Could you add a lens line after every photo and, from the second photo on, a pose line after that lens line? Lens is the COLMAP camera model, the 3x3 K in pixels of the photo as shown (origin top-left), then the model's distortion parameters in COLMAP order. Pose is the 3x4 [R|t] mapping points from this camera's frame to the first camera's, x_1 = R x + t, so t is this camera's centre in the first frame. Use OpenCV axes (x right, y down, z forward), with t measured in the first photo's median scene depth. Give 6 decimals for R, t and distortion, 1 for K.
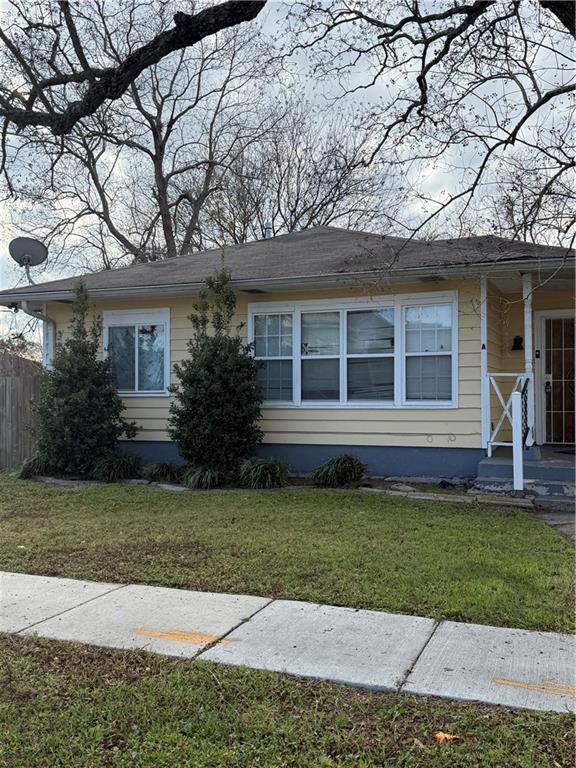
lens RADIAL K [[742.9, 0, 287.4], [0, 742.9, 384.4], [0, 0, 1]] dist [0.169458, -0.350684]
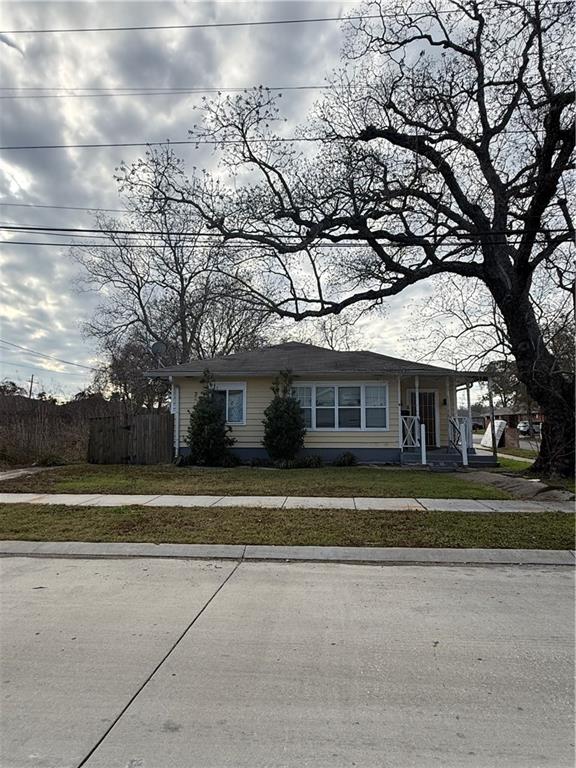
lens RADIAL K [[458.8, 0, 289.2], [0, 458.8, 381.8], [0, 0, 1]] dist [0.000192, 0.001434]
pose [[0.946662, 0.032881, 0.320545, -0.500362], [-0.009331, 0.997160, -0.074728, -0.010608], [-0.322092, 0.067751, 0.944281, -0.242076]]
